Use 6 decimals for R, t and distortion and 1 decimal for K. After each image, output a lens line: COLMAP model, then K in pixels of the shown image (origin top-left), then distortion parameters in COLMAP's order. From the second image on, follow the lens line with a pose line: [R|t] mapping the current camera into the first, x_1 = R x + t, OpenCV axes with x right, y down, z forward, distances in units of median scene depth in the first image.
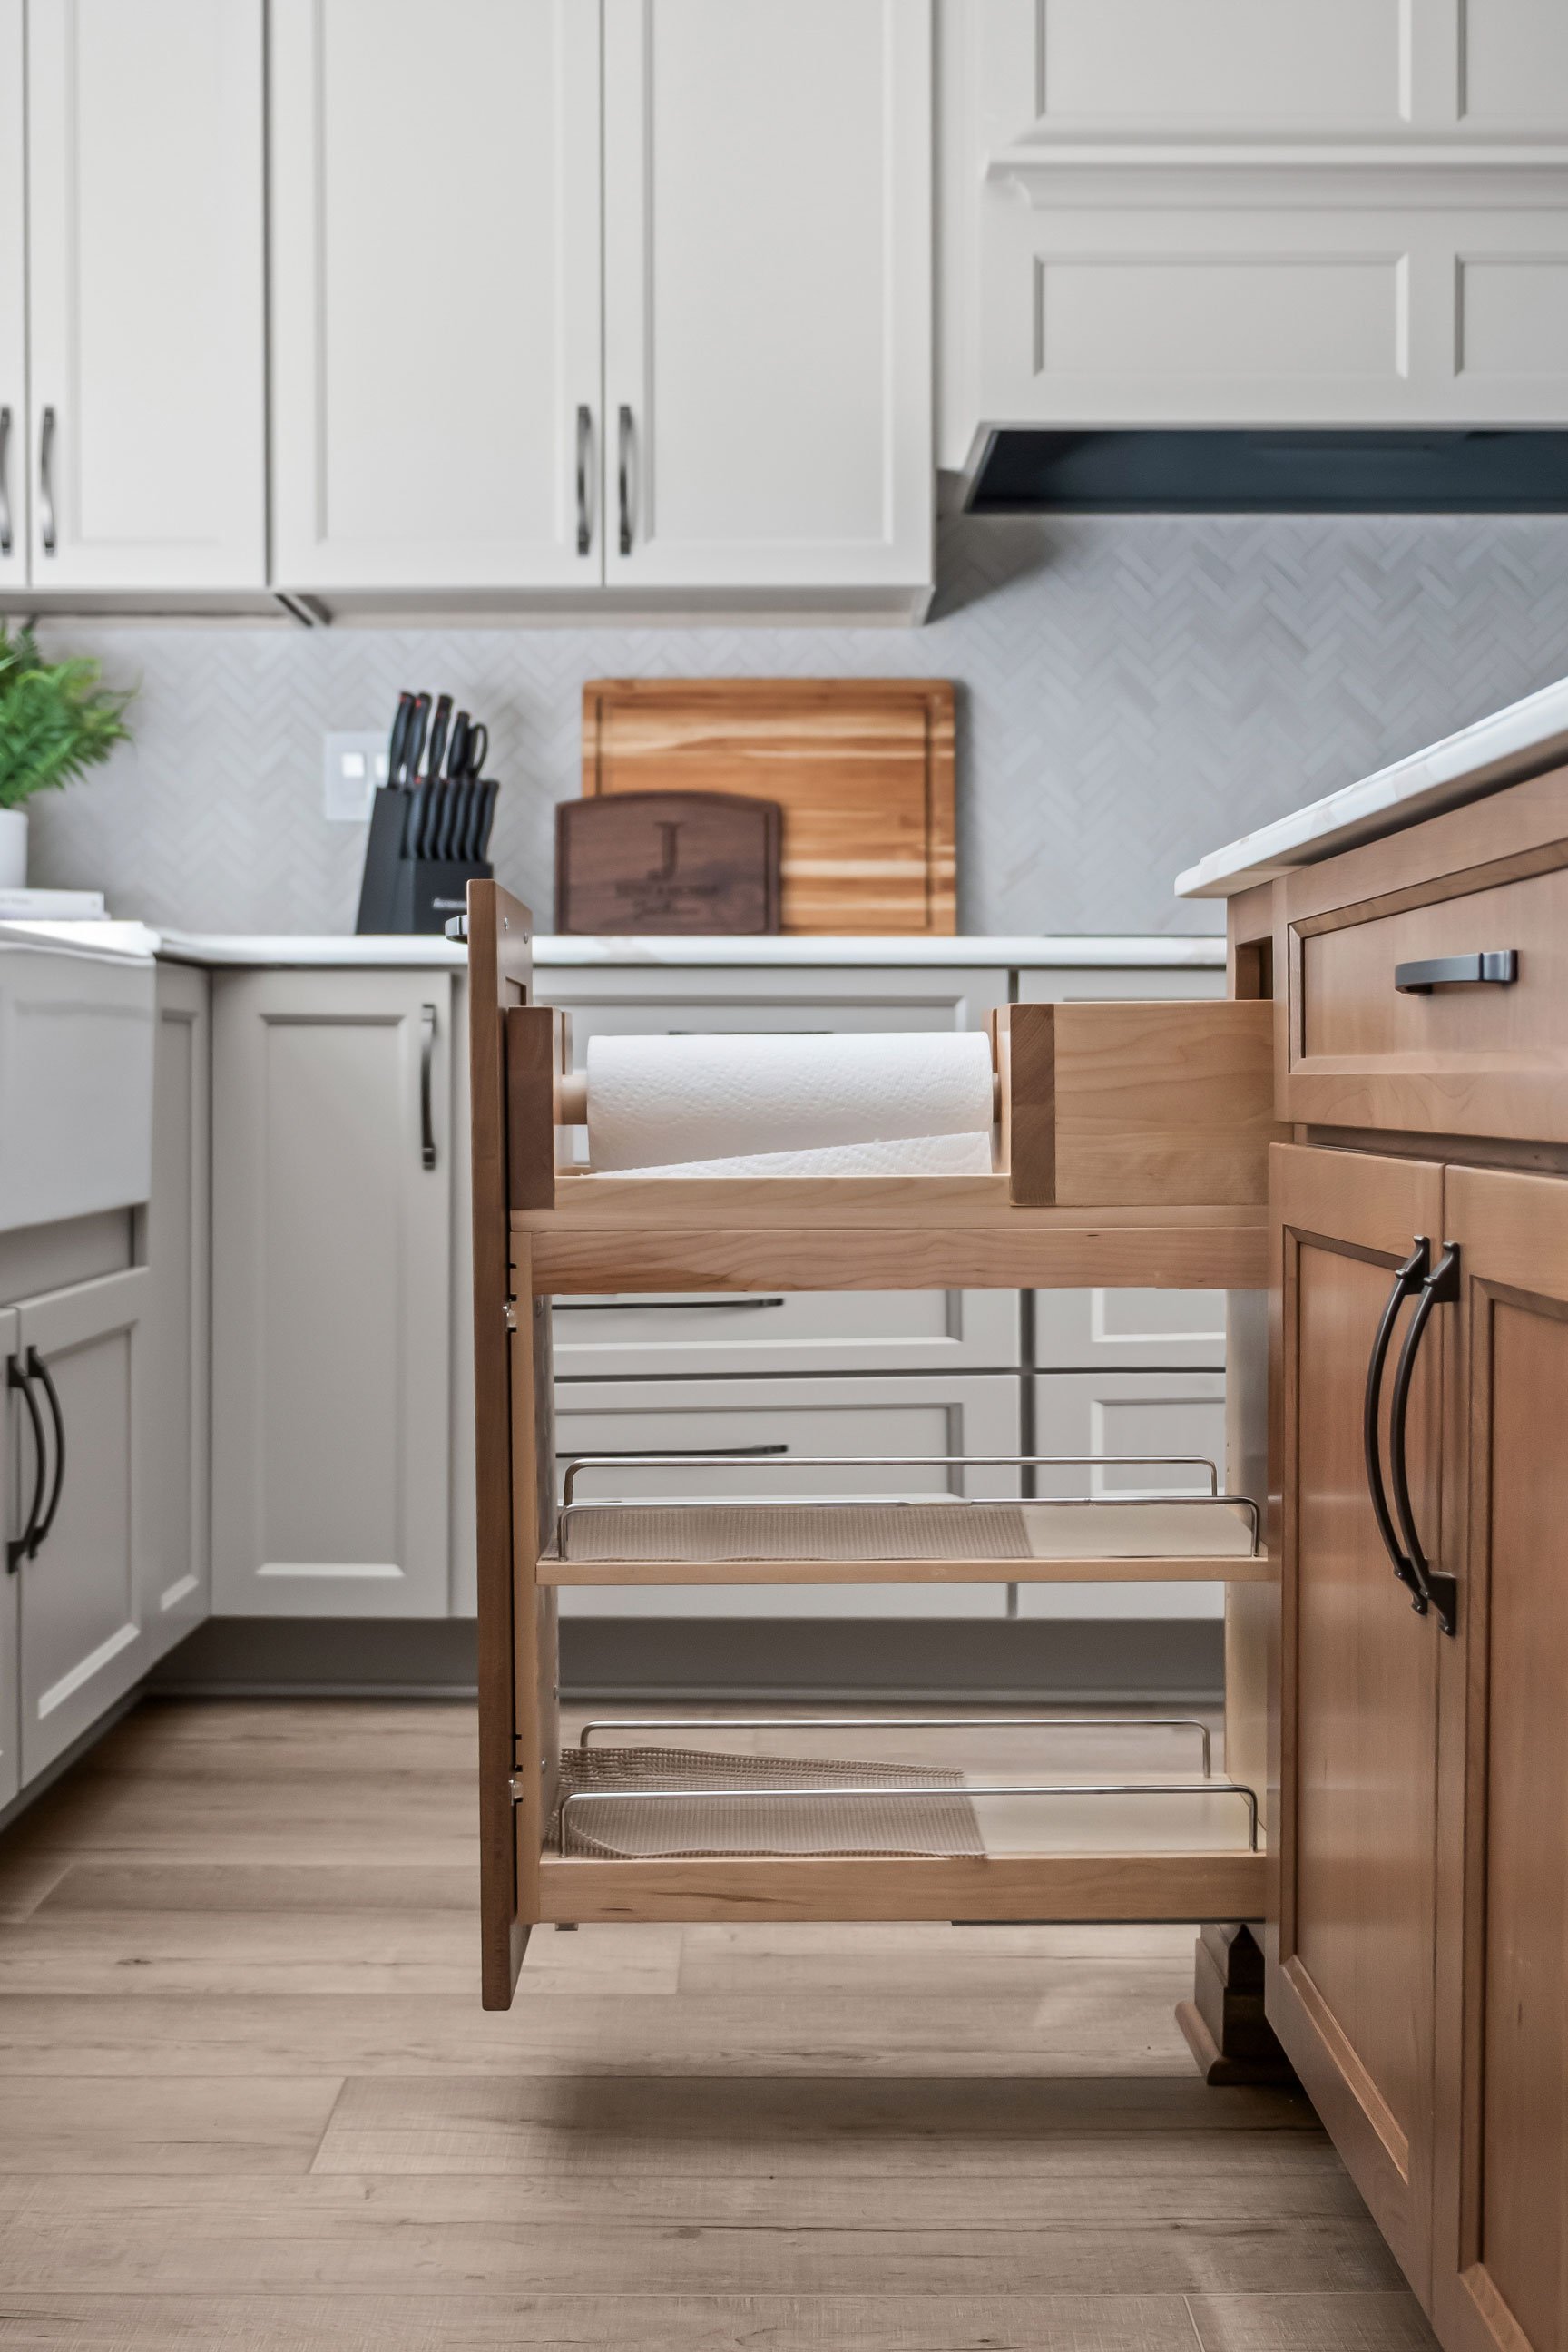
lens RADIAL K [[2764.1, 0, 777.0], [0, 2764.1, 1165.1], [0, 0, 1]] dist [-0.015968, 0.000000]
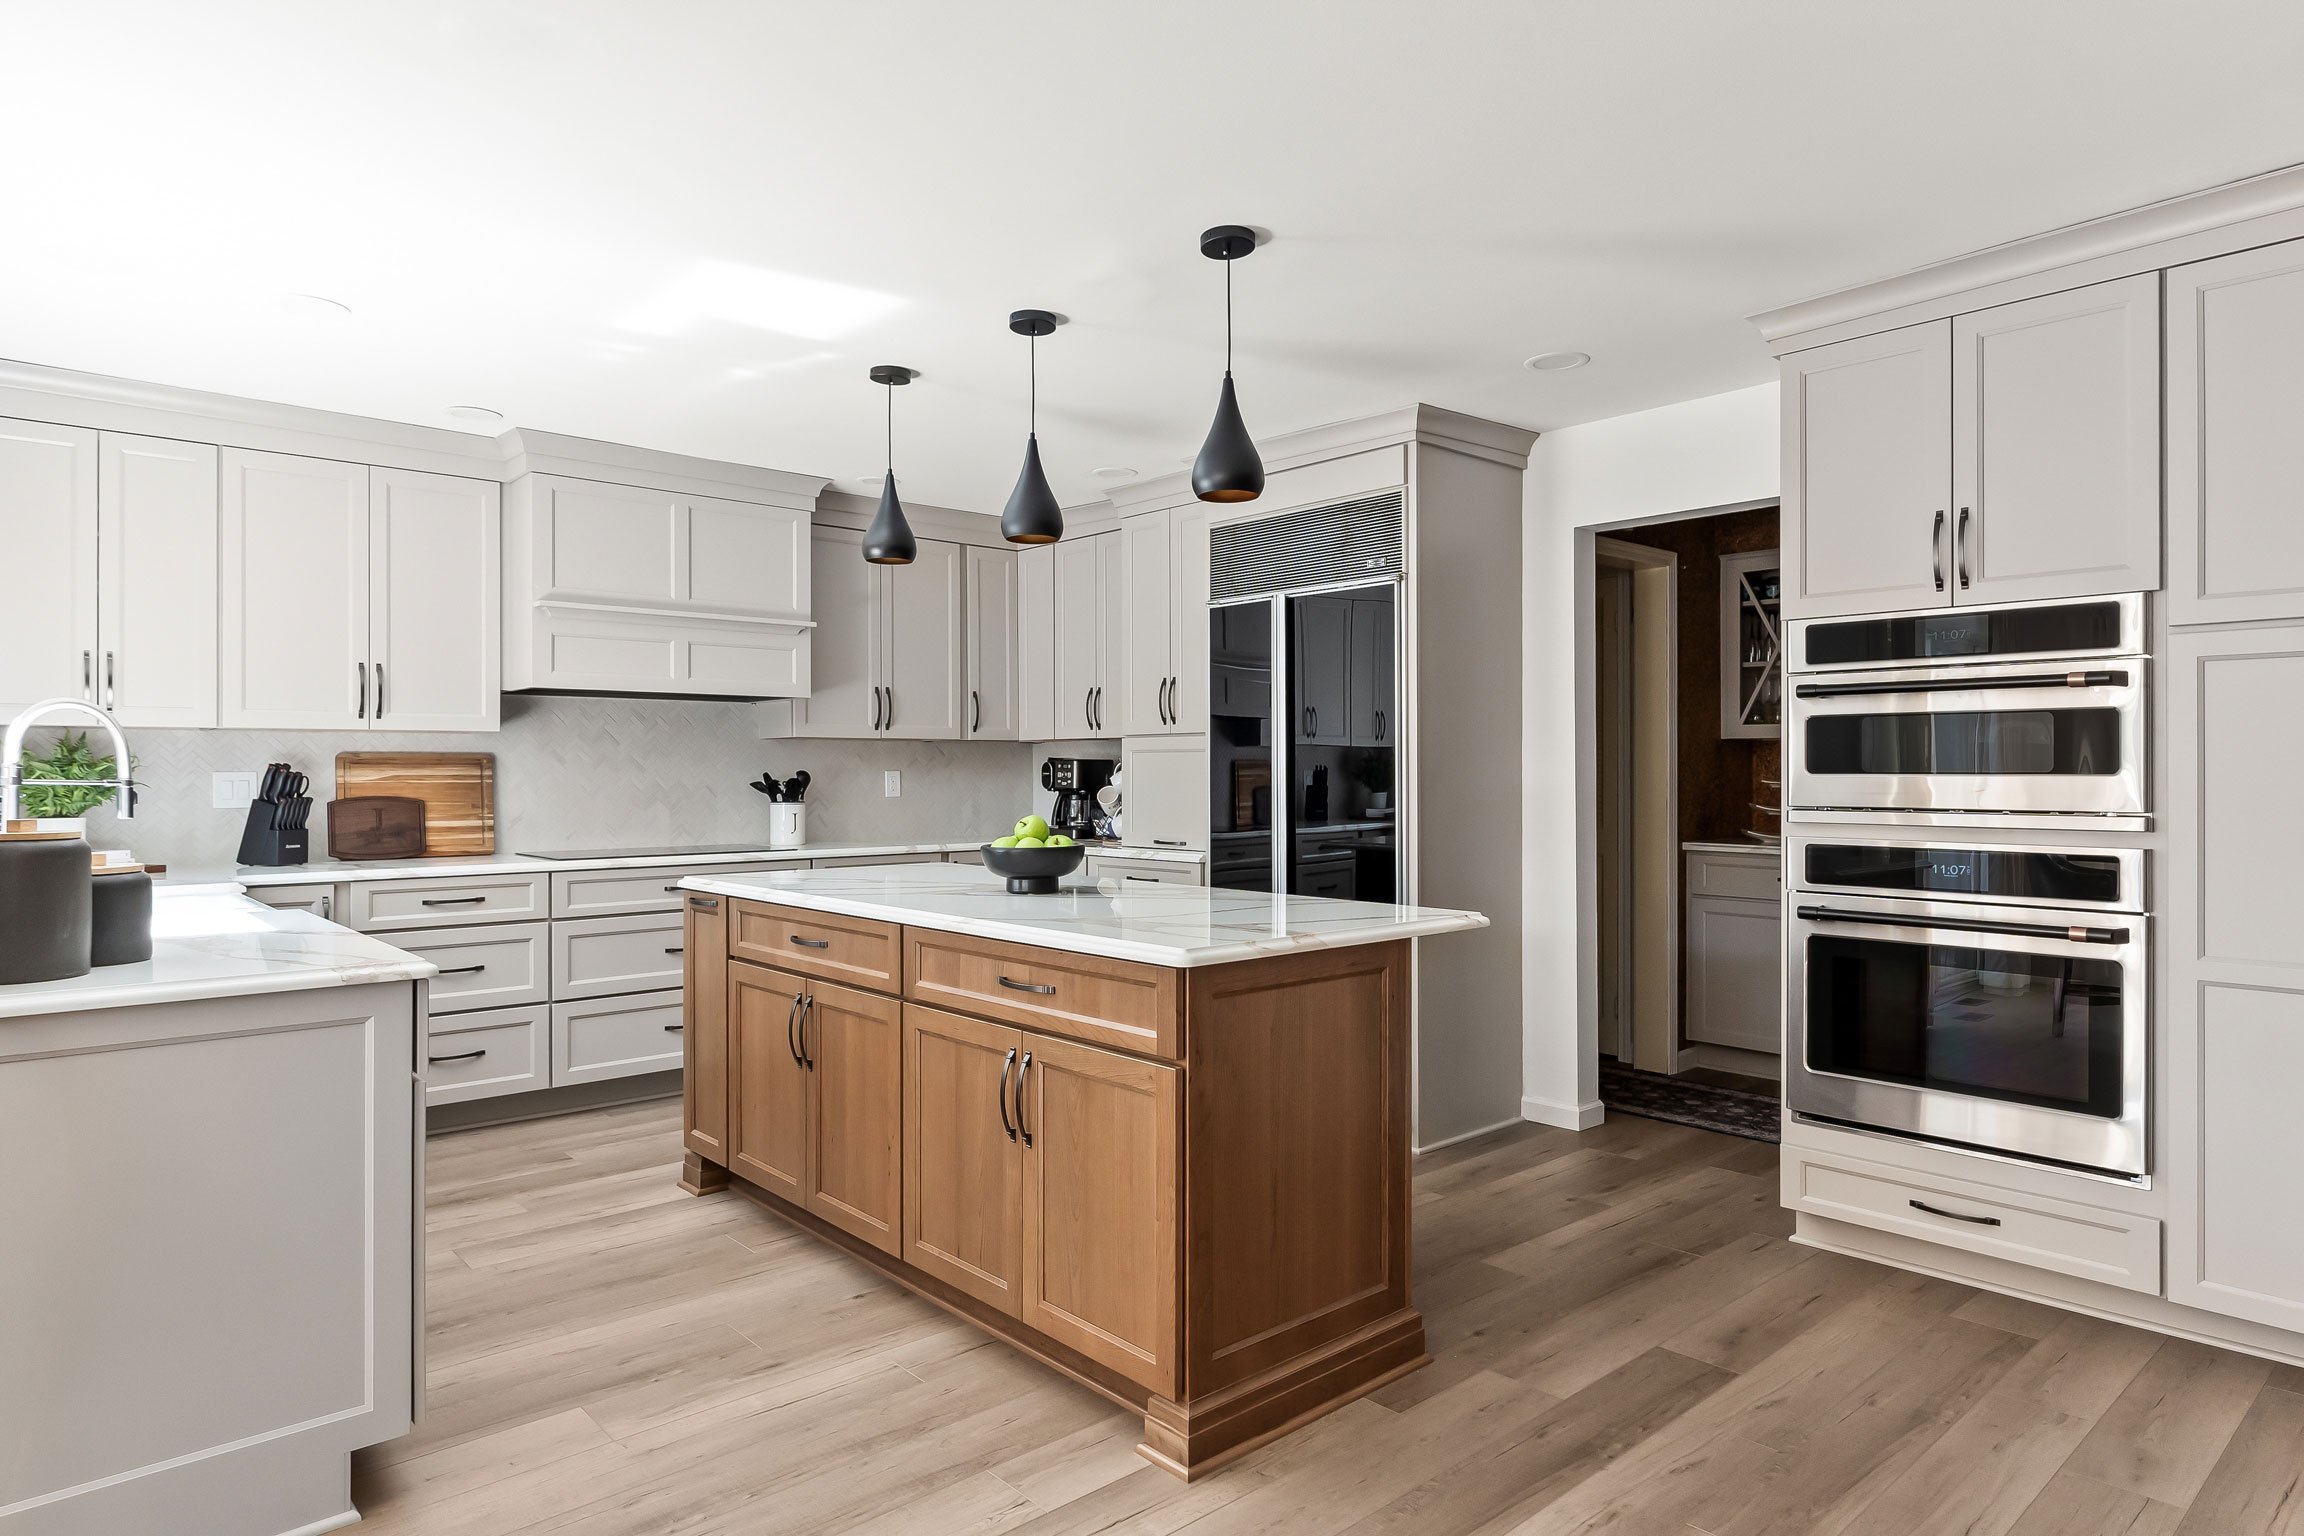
lens RADIAL K [[1338.8, 0, 1216.7], [0, 1338.8, 768.8], [0, 0, 1]] dist [-0.032298, 0.005860]
pose [[0.725295, -0.001766, 0.688436, -0.350896], [0.023155, 0.999493, -0.021831, -0.122894], [-0.688049, 0.031775, 0.724968, -0.512696]]
